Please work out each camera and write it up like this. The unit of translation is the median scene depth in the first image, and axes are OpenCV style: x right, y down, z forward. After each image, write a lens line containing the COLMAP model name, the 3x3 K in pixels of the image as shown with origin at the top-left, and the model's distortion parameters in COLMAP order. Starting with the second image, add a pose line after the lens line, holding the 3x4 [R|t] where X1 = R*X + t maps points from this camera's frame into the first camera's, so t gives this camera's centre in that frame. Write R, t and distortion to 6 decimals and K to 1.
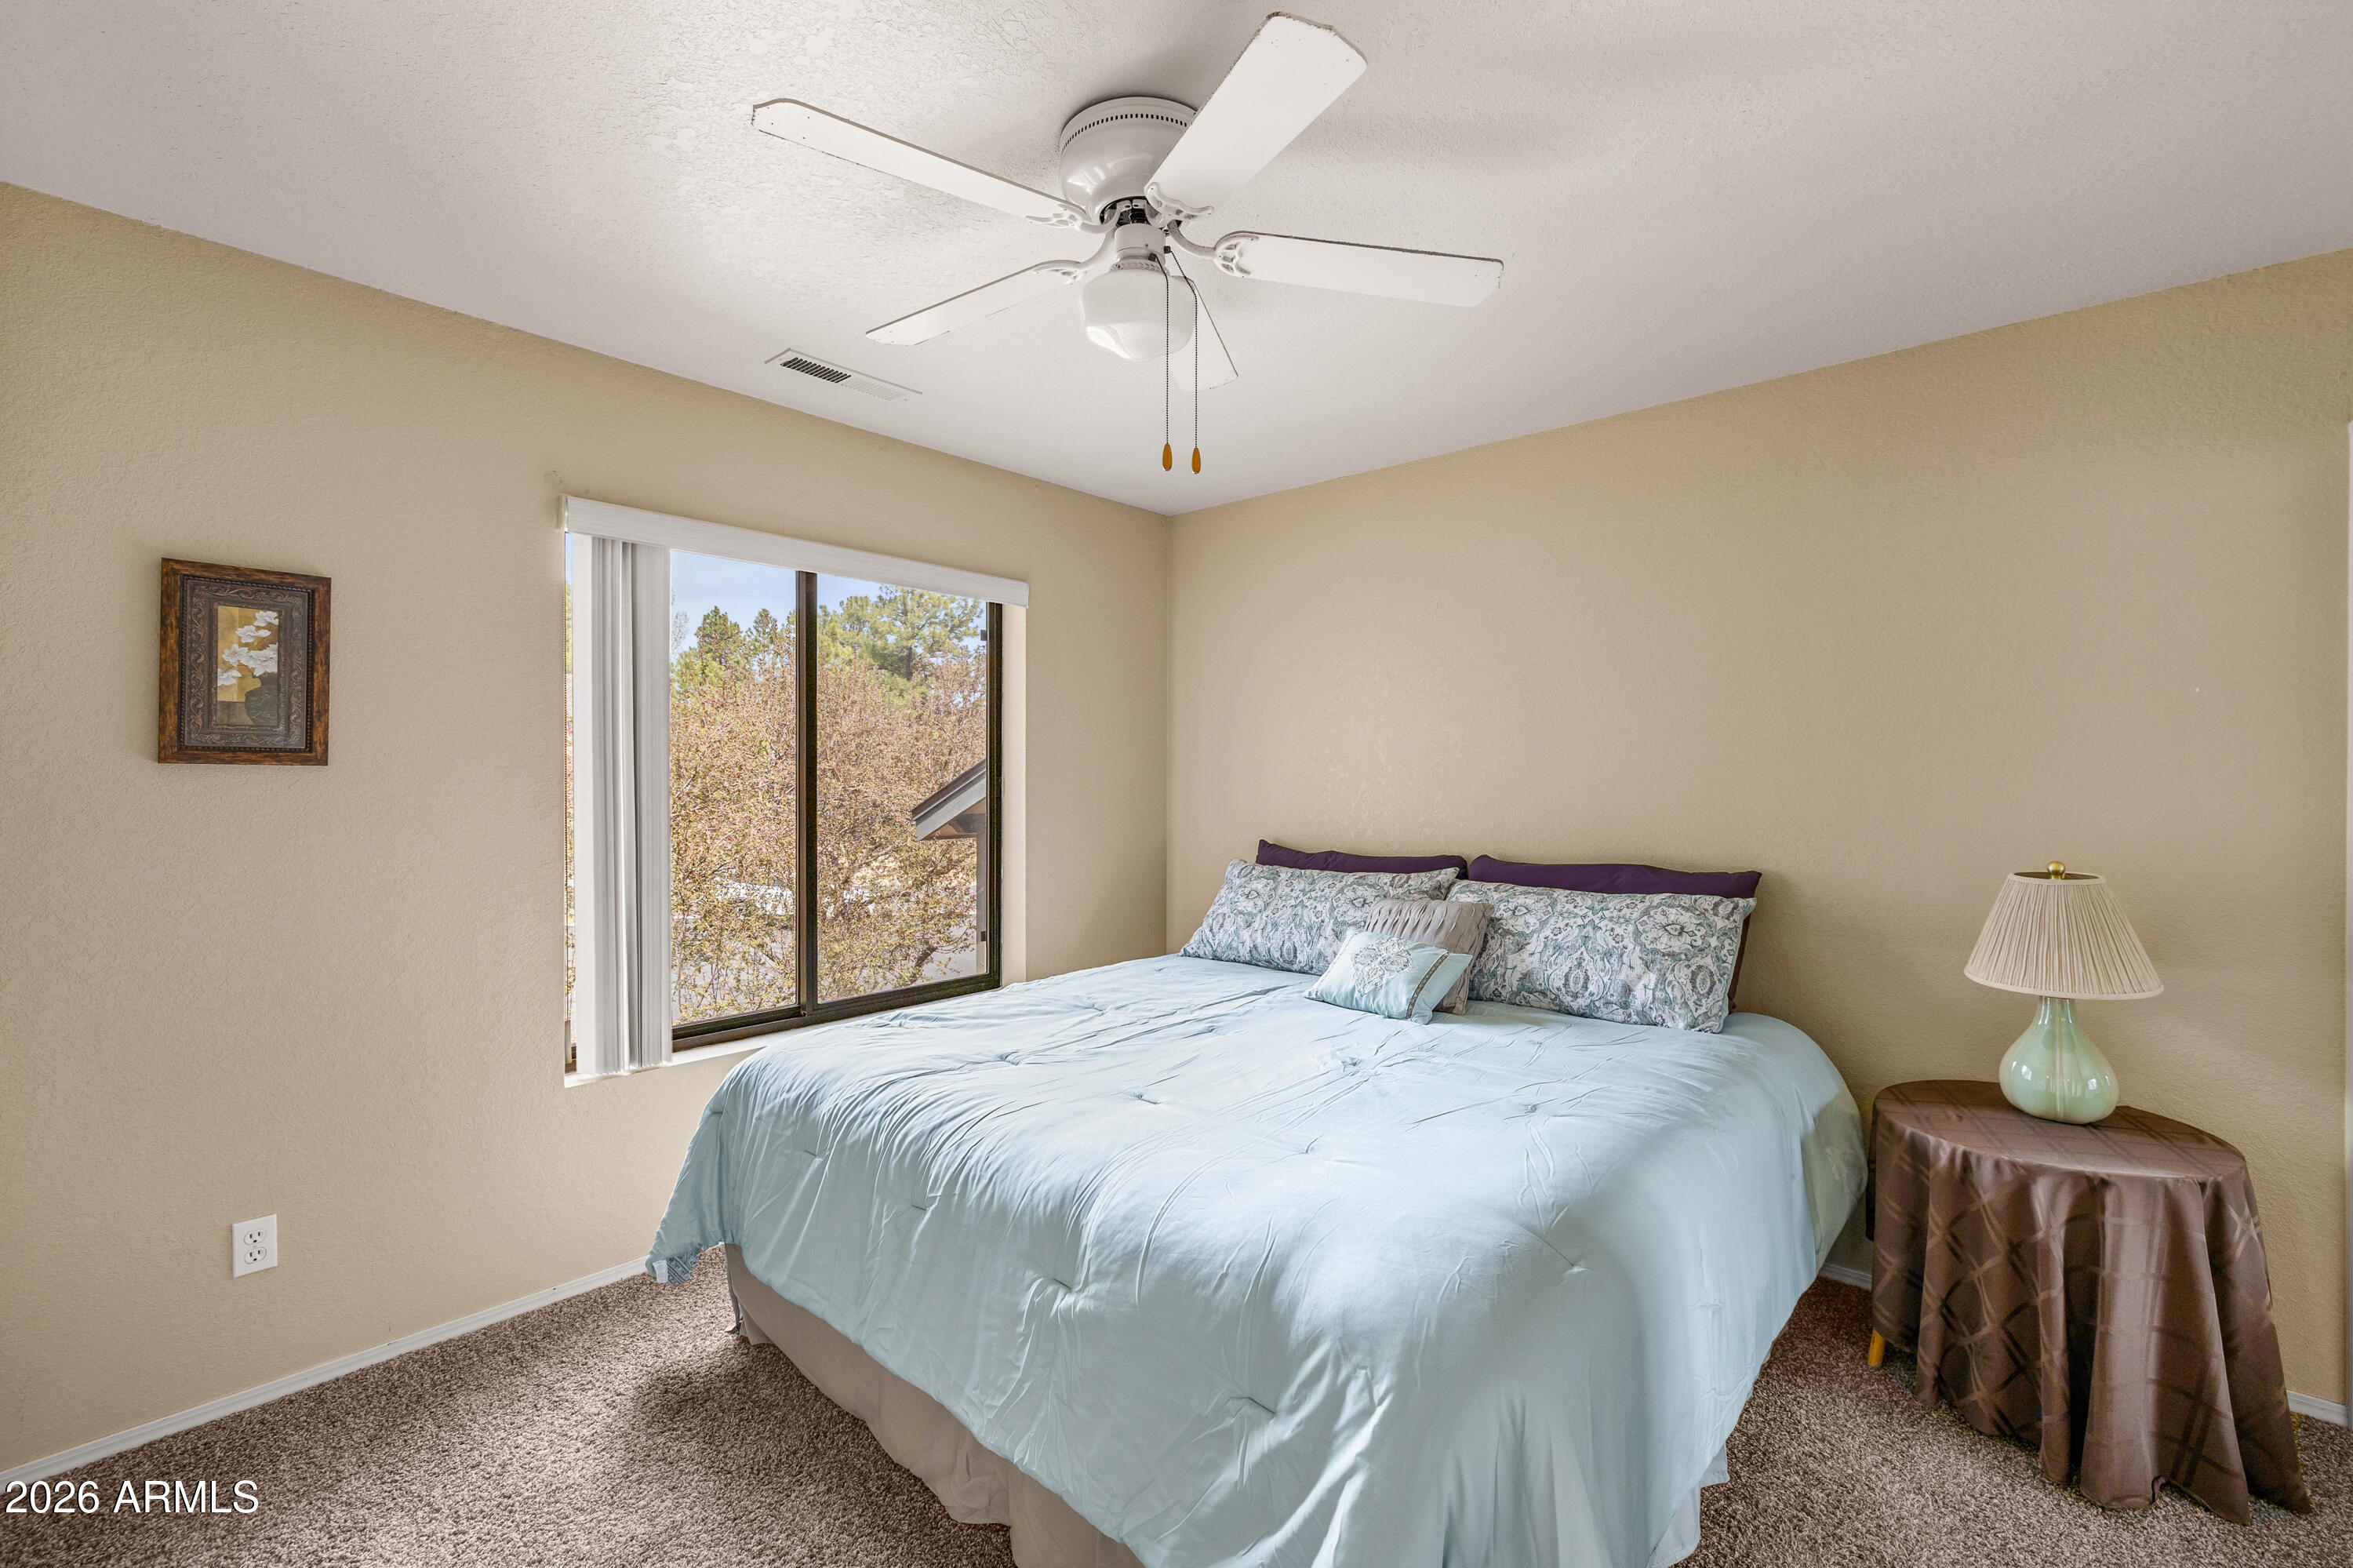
lens RADIAL K [[1008.2, 0, 1170.3], [0, 1008.2, 763.1], [0, 0, 1]] dist [0.000893, 0.000483]
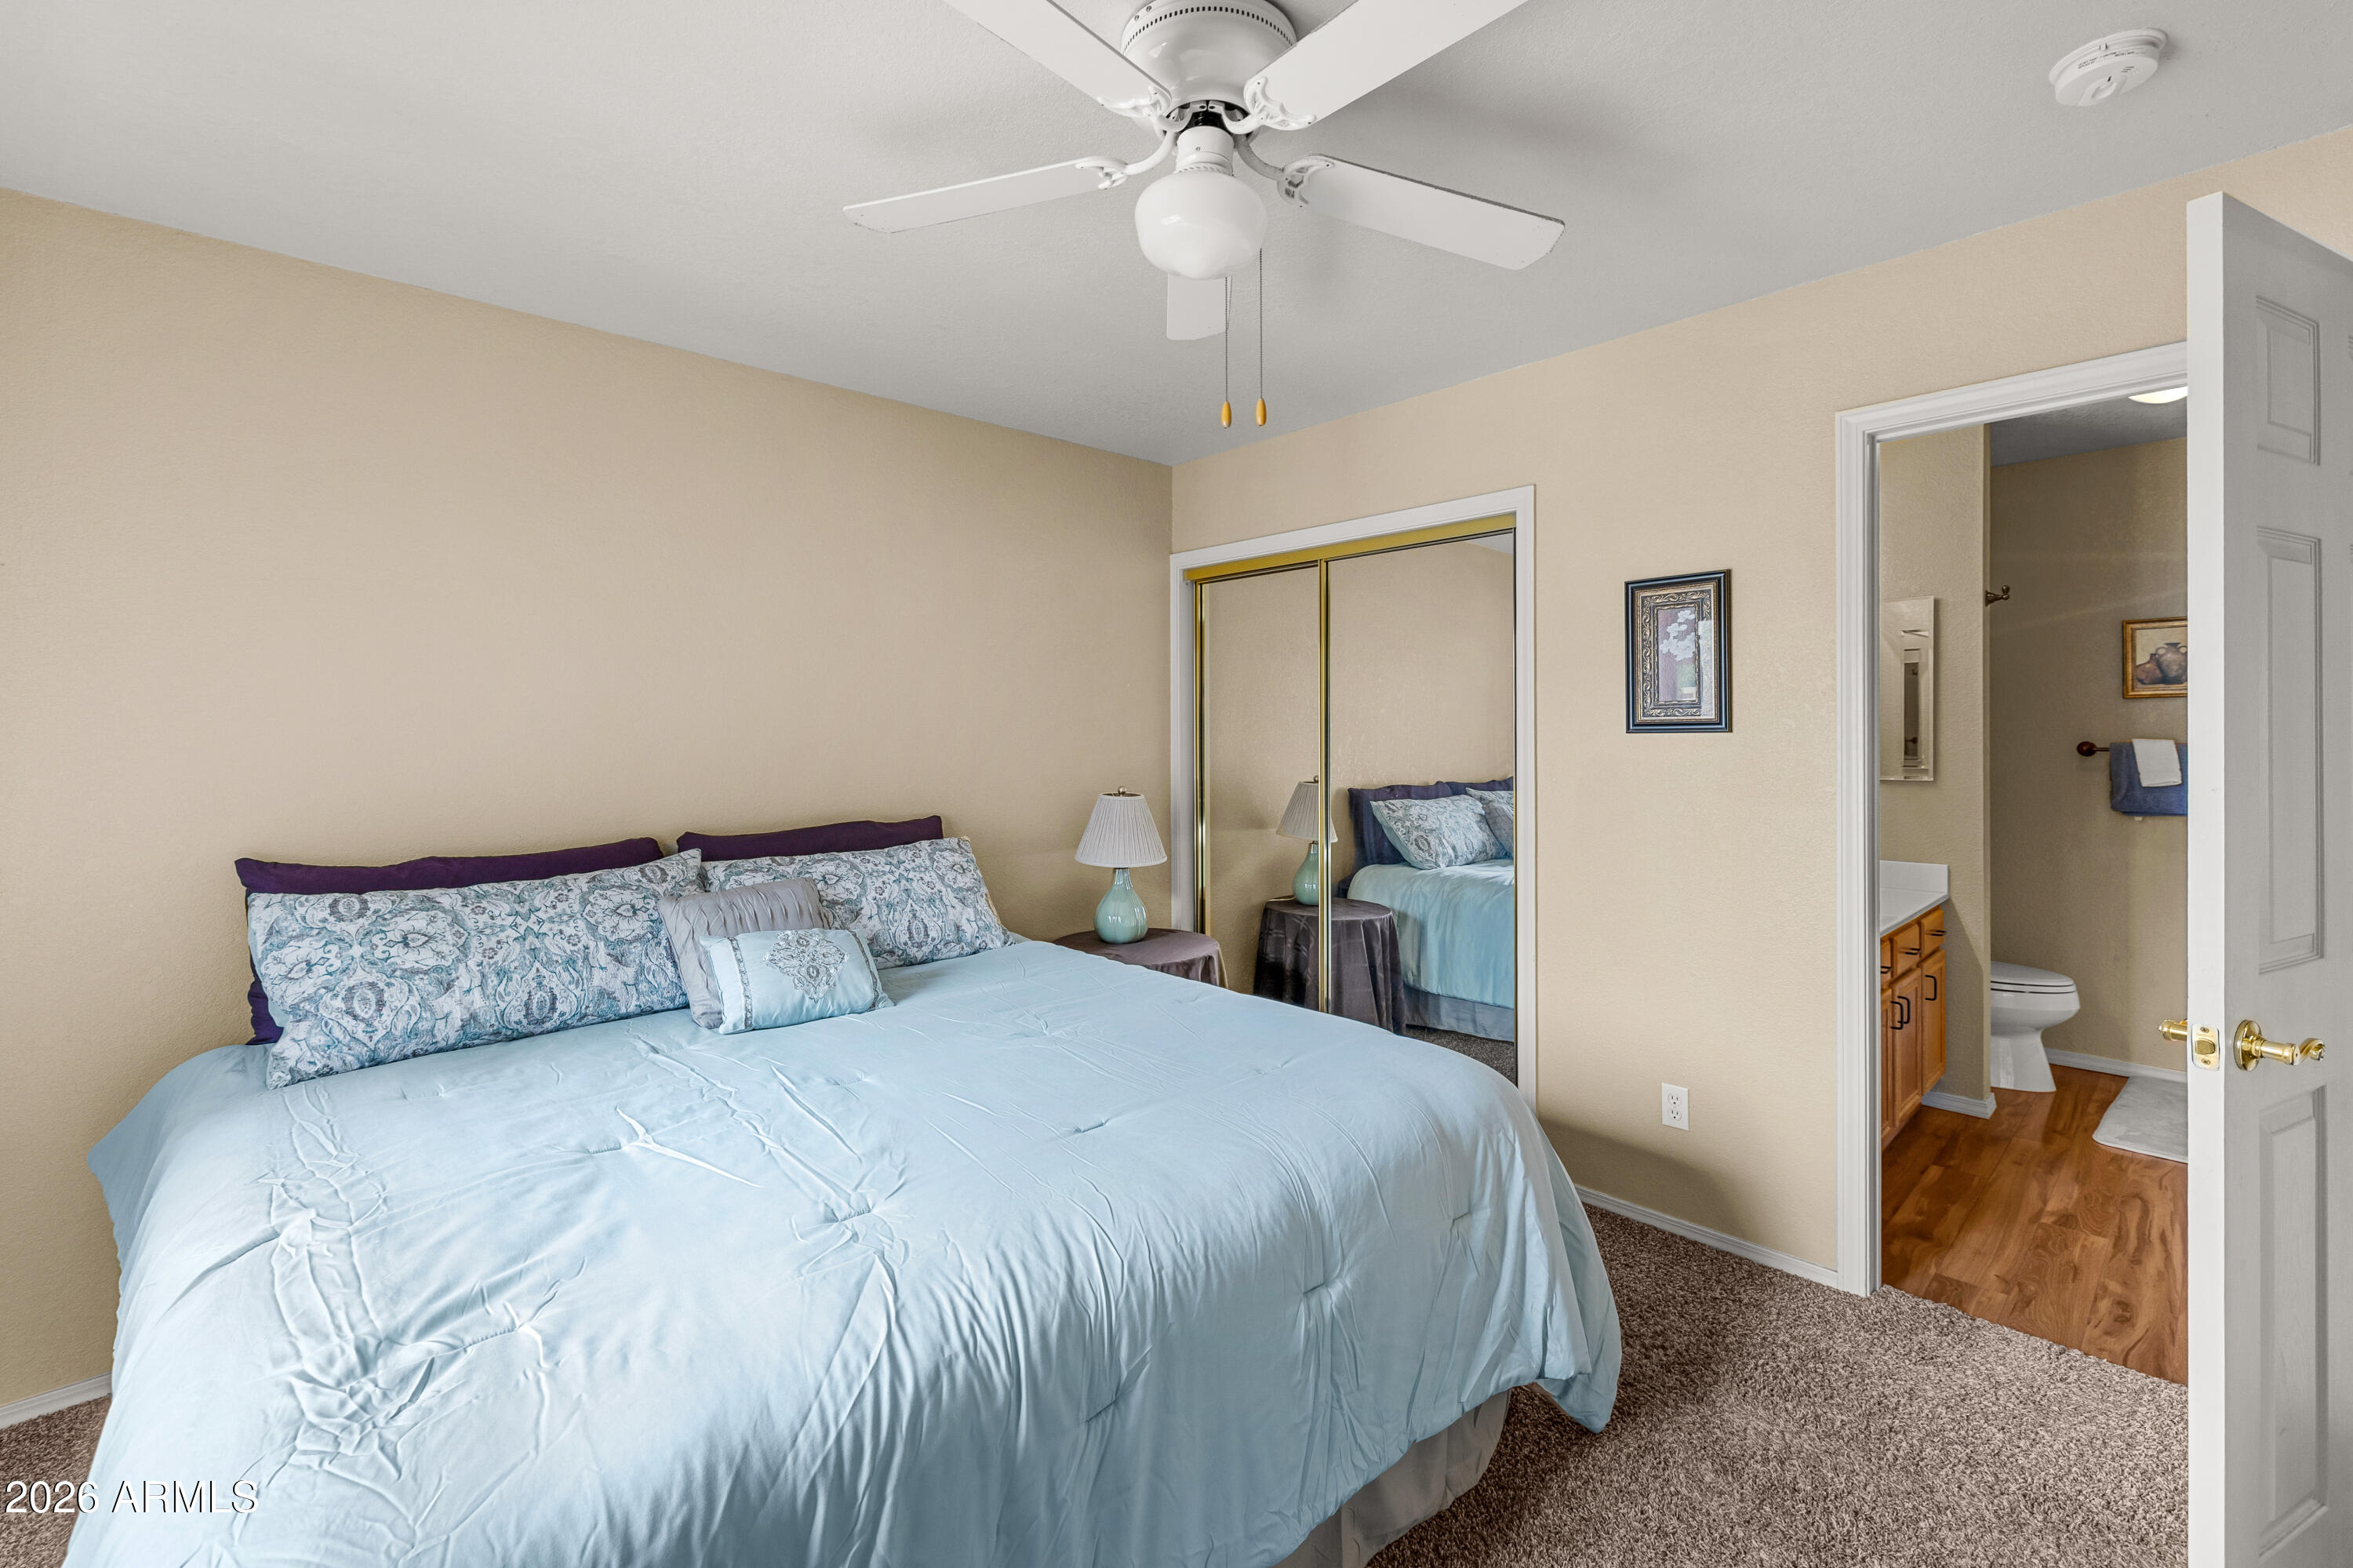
lens RADIAL K [[997.6, 0, 1181.6], [0, 997.6, 778.7], [0, 0, 1]] dist [0.001159, 0.000040]
pose [[0.087461, -0.034923, 0.995556, -0.589084], [0.011854, 0.999351, 0.034014, 0.026541], [-0.996097, 0.008826, 0.087818, 0.633007]]
